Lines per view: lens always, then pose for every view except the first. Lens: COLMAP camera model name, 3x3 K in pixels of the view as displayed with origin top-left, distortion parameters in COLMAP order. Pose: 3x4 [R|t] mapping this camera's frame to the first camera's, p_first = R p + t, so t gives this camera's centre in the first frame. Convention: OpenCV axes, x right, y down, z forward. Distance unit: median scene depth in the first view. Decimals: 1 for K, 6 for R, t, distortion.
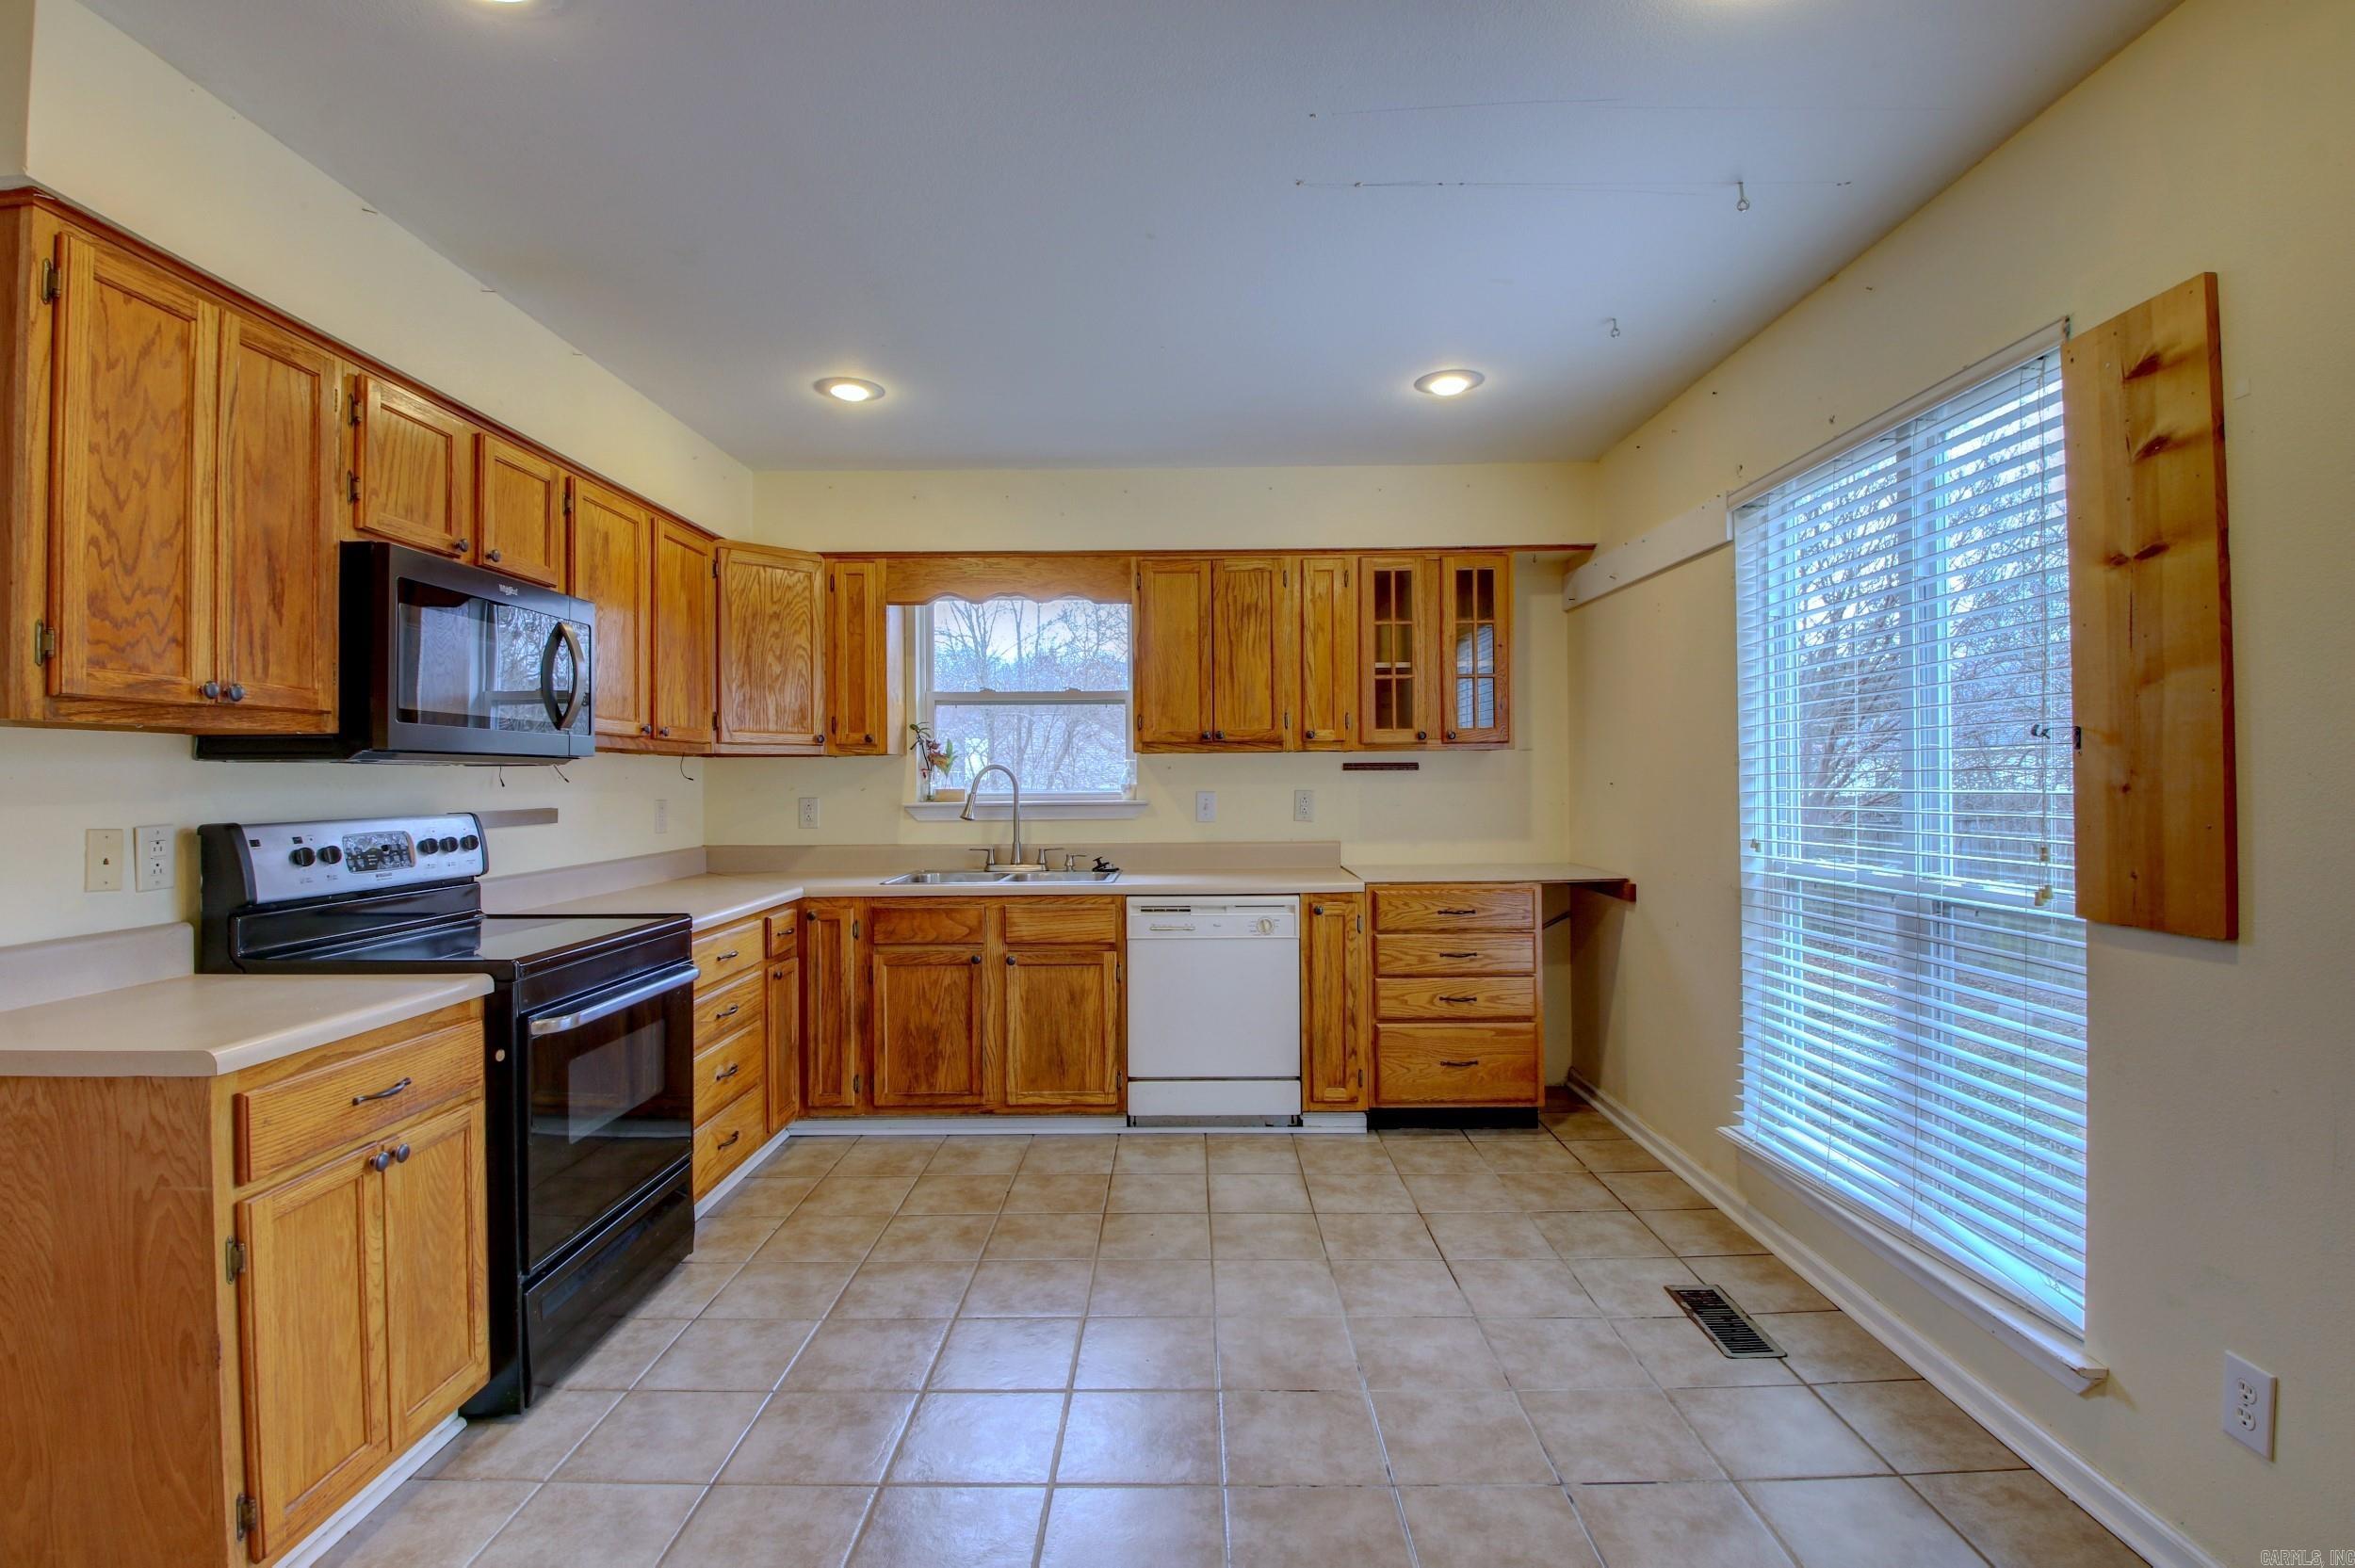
lens RADIAL K [[1092.1, 0, 1176.7], [0, 1092.1, 777.5], [0, 0, 1]] dist [0.008445, -0.020642]
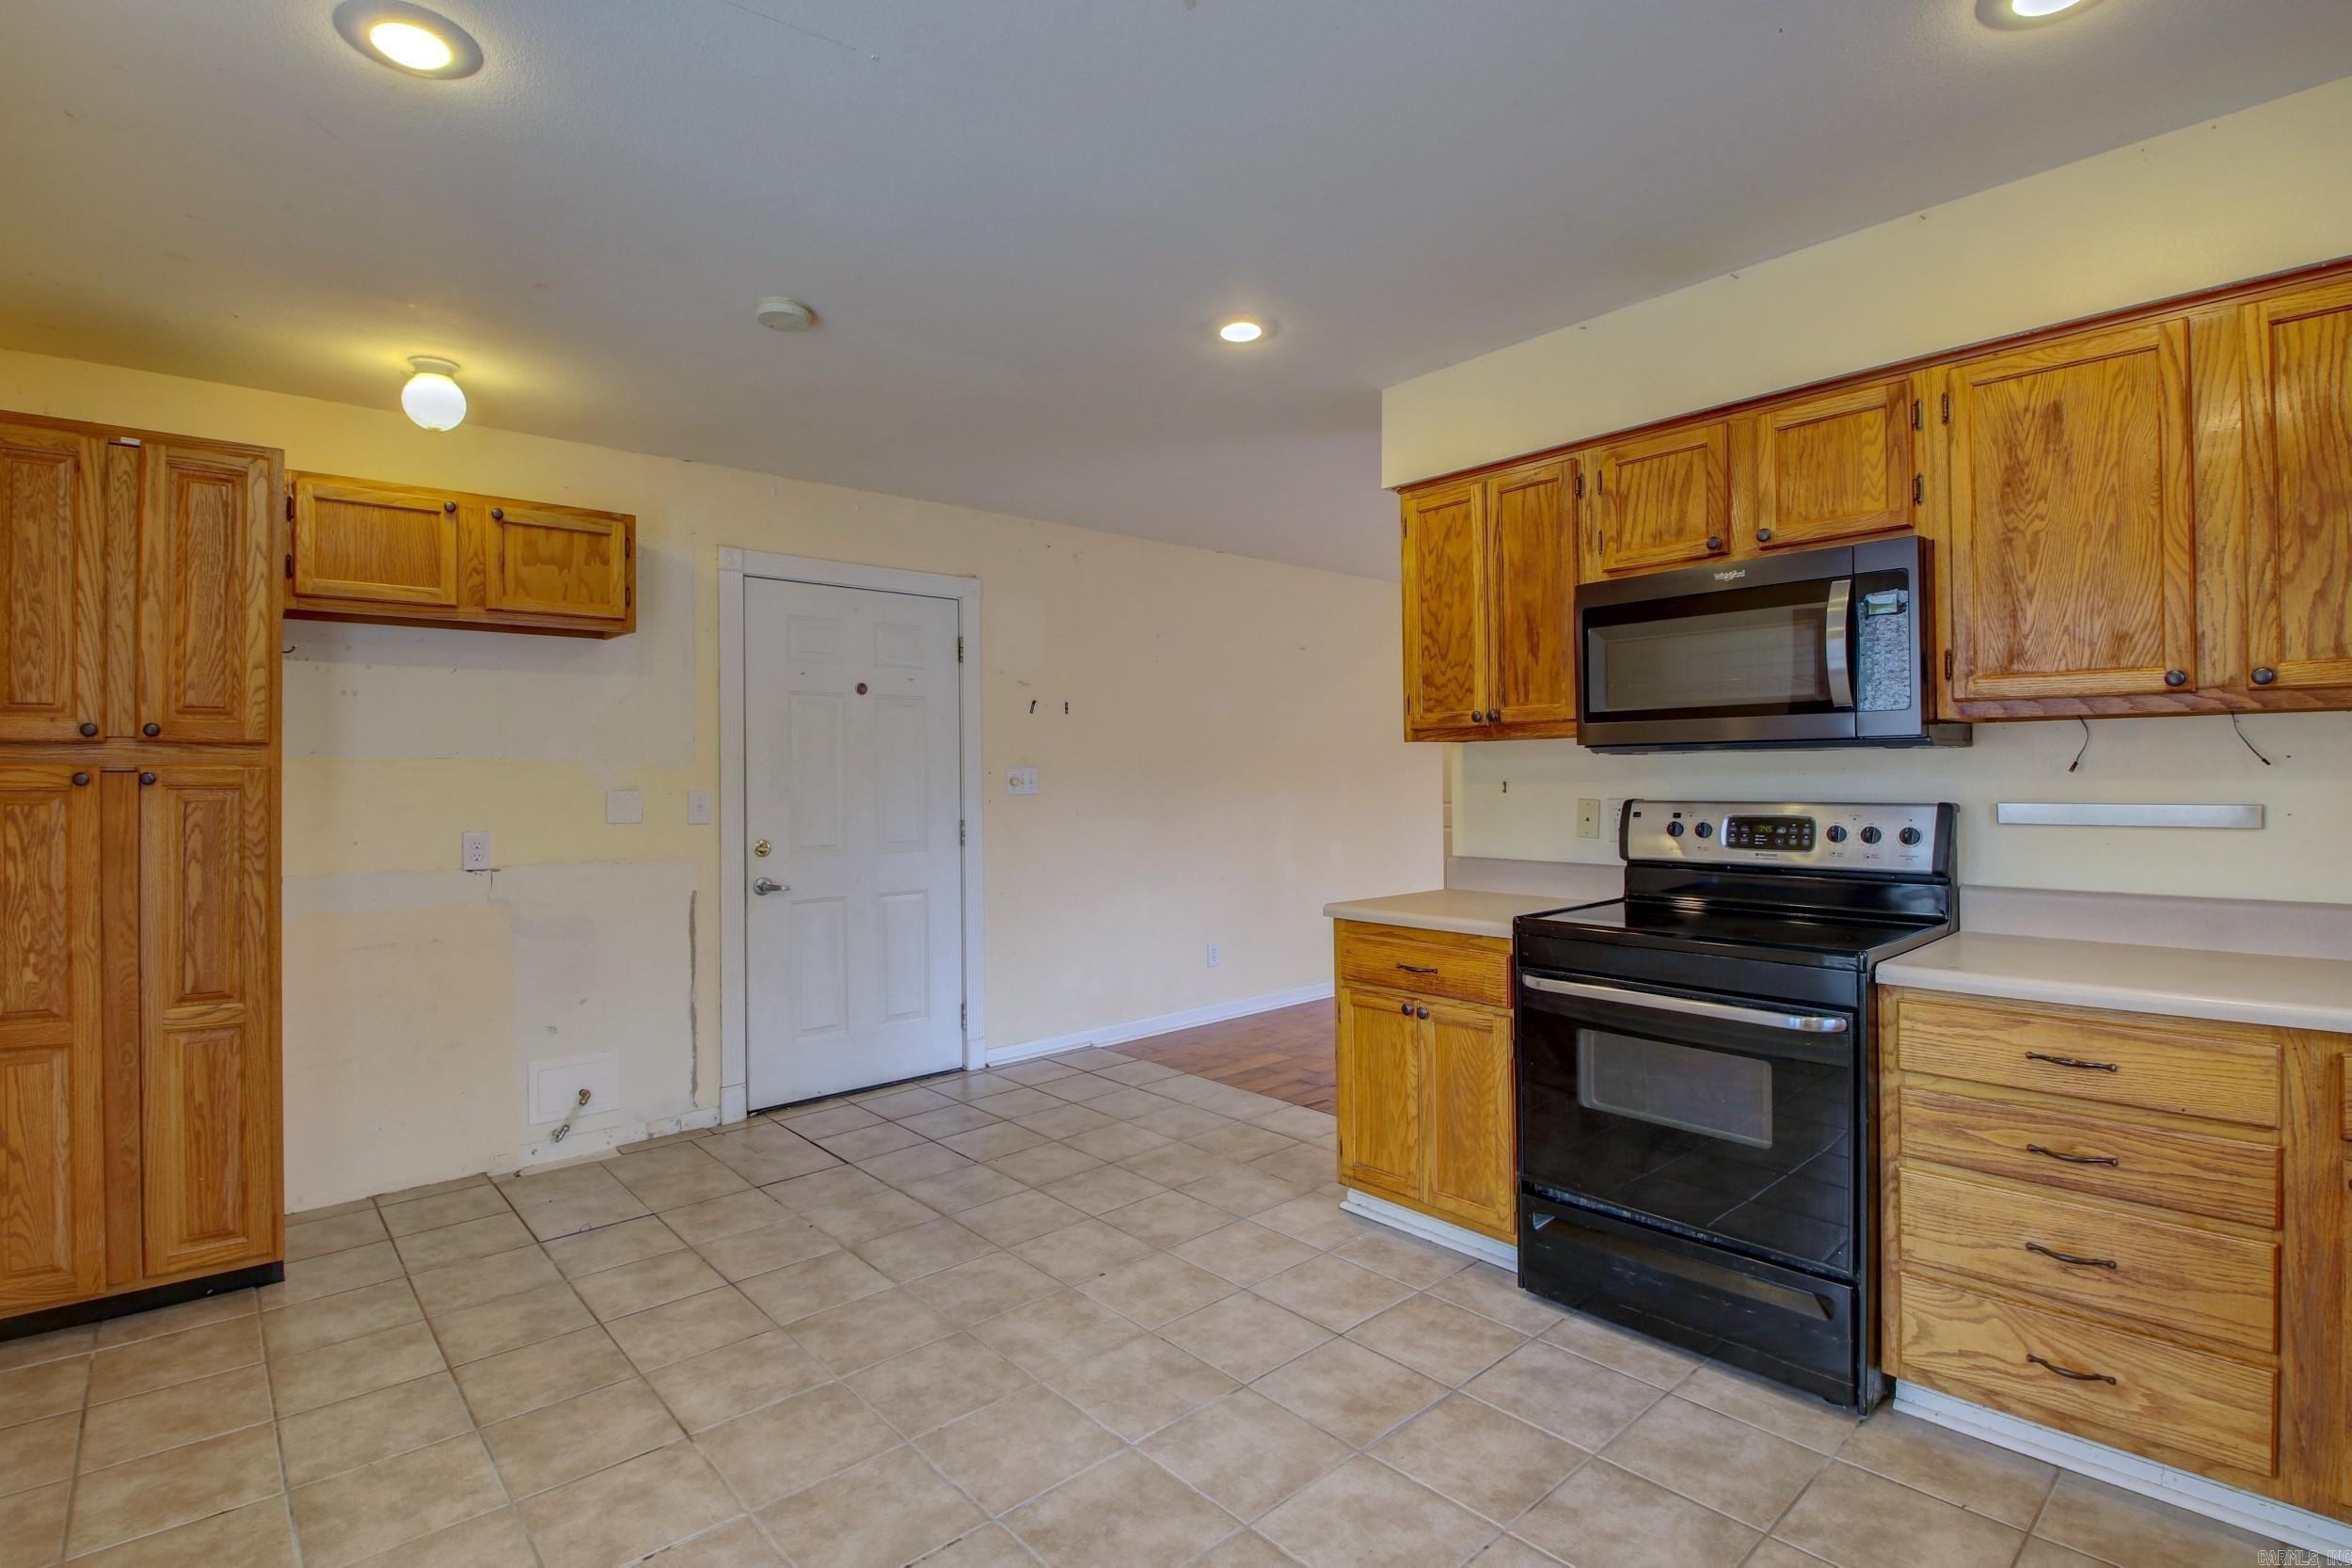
lens RADIAL K [[1090.8, 0, 1179.8], [0, 1090.8, 776.1], [0, 0, 1]] dist [0.008445, -0.020642]
pose [[-0.734025, 0.014821, -0.678961, 0.574286], [0.016331, 0.999858, 0.004171, -0.003464], [0.678926, -0.008026, -0.734163, 1.870195]]
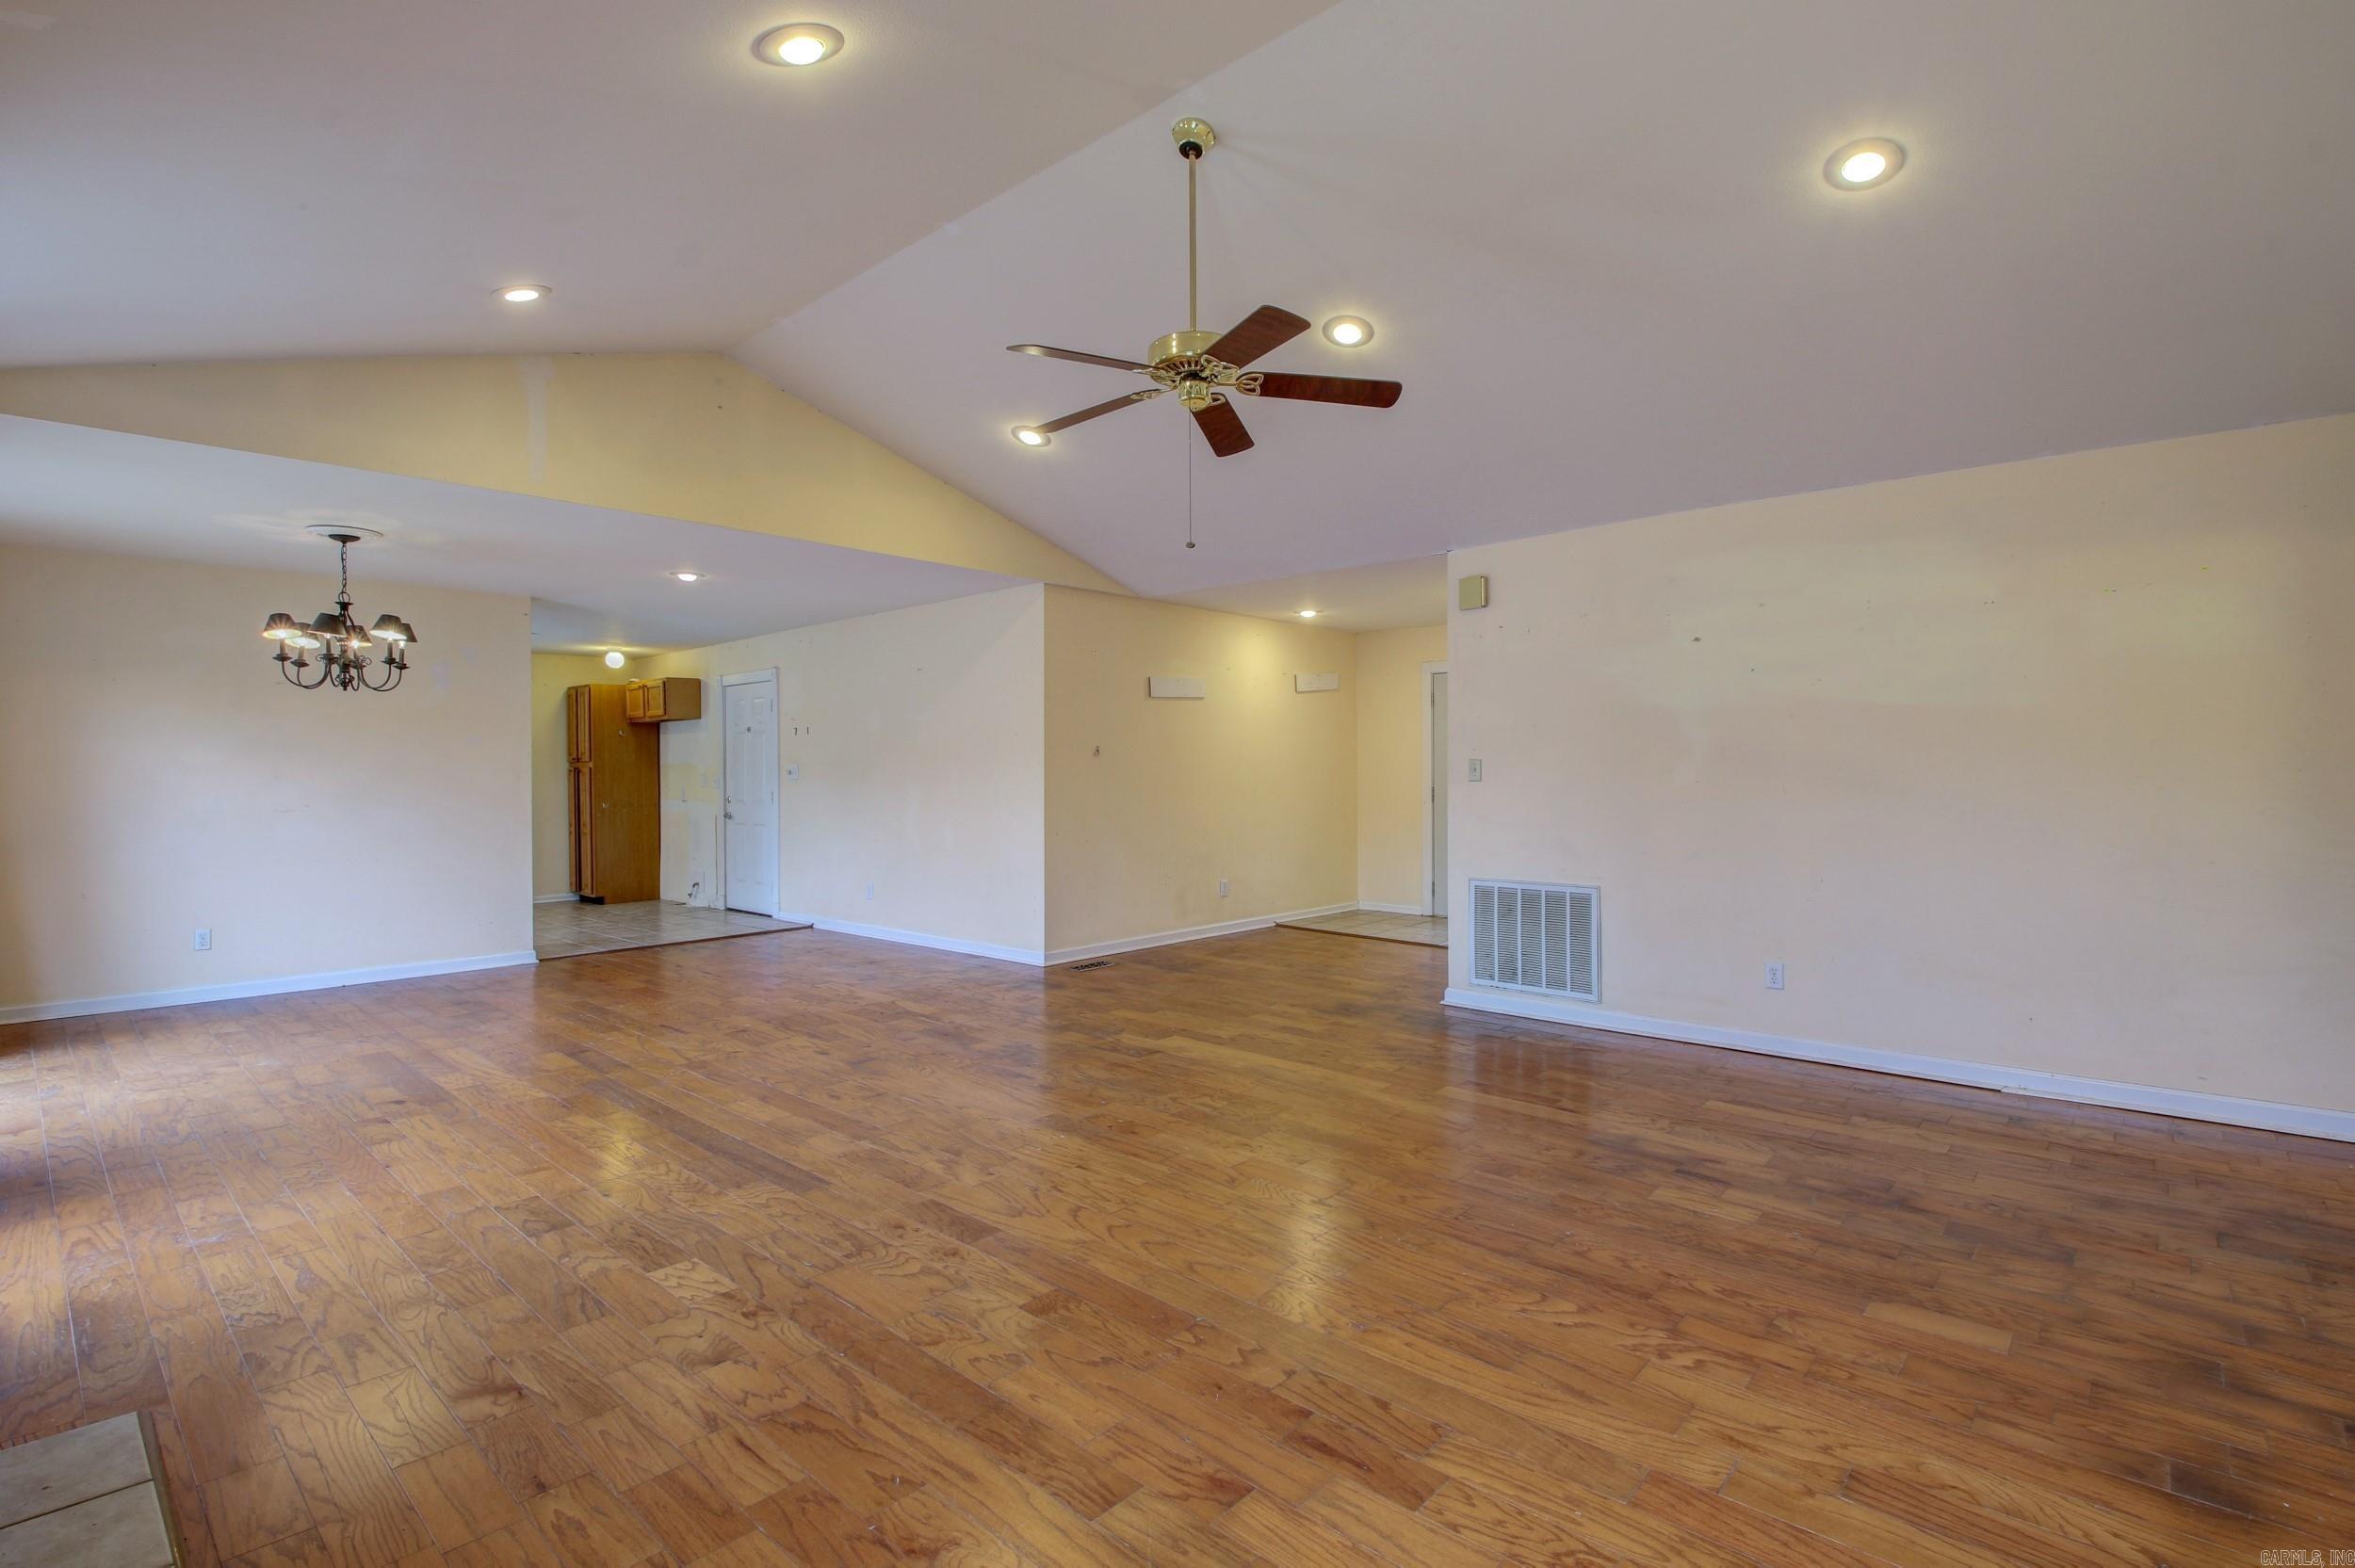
lens RADIAL K [[1092.1, 0, 1182.0], [0, 1092.1, 772.6], [0, 0, 1]] dist [0.008445, -0.020642]
pose [[-0.740747, 0.016192, 0.671589, -5.592004], [0.014295, 0.999863, -0.008340, 0.082104], [-0.671632, 0.003423, -0.740877, 2.136737]]
